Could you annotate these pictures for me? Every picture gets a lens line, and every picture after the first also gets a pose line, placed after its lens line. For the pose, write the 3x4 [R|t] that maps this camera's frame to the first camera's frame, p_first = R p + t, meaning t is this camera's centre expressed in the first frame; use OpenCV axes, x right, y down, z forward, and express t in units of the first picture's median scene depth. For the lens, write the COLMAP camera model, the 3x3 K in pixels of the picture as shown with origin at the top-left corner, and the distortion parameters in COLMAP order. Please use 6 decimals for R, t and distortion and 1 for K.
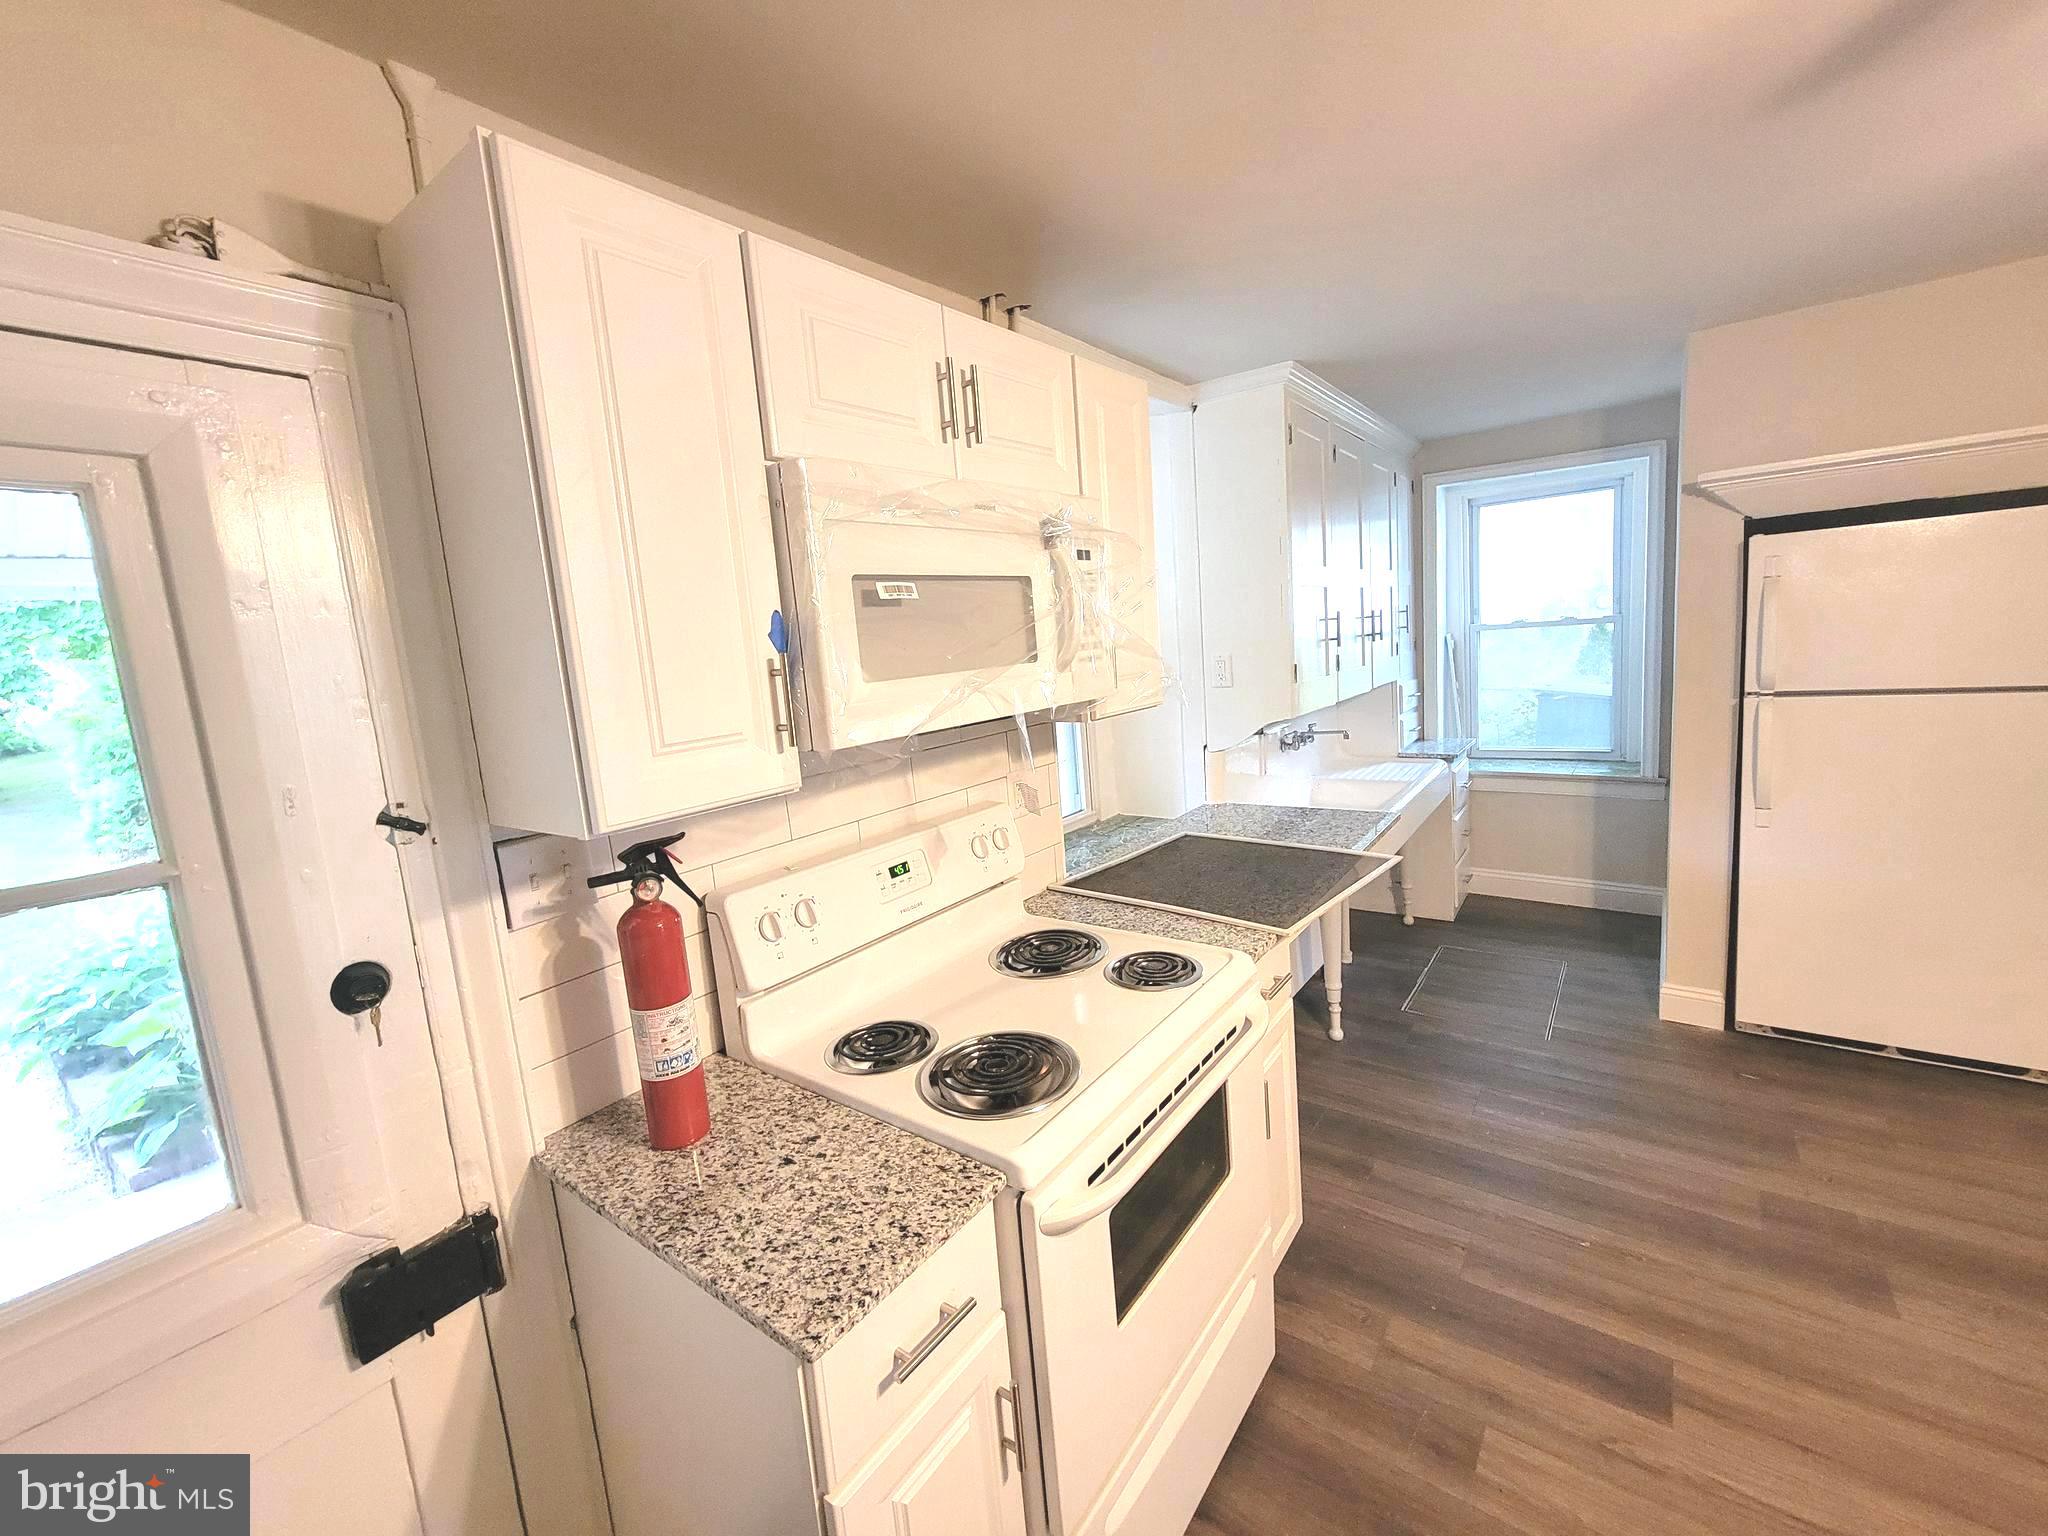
lens RADIAL K [[835.2, 0, 1020.3], [0, 835.2, 753.1], [0, 0, 1]] dist [-0.002930, 0.000310]
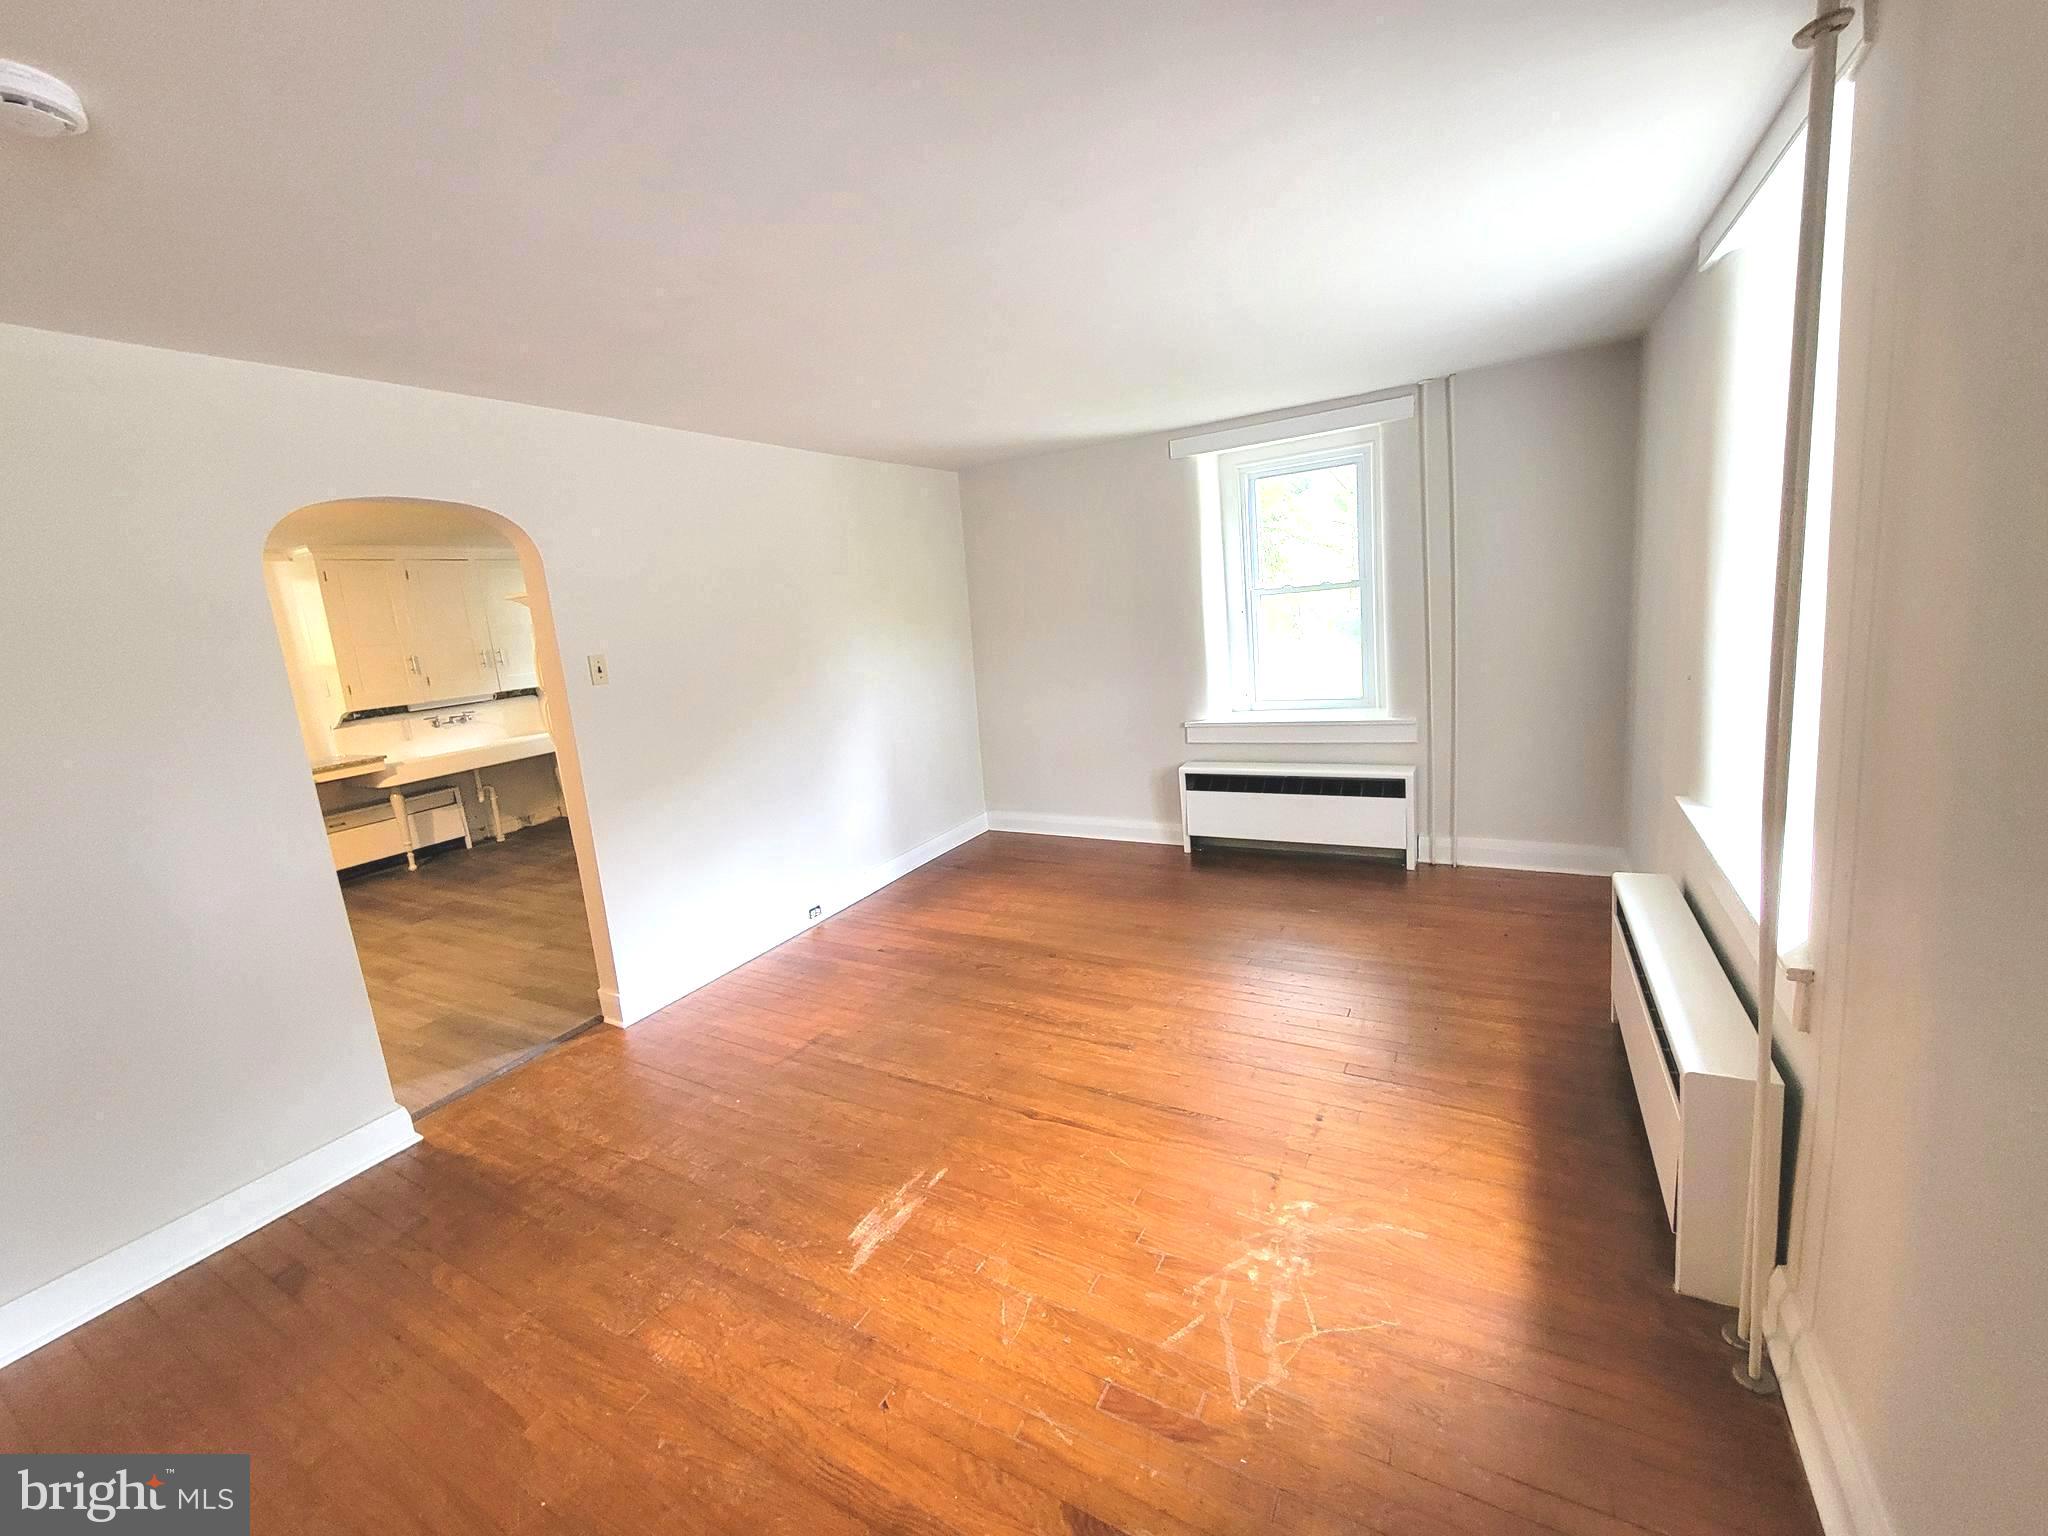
lens RADIAL K [[835.2, 0, 1020.3], [0, 835.2, 753.1], [0, 0, 1]] dist [-0.002930, 0.000310]
pose [[0.991031, -0.039854, 0.127553, 3.192786], [0.035588, 0.998734, 0.035548, 0.085014], [-0.128808, -0.030690, 0.991194, -2.353926]]
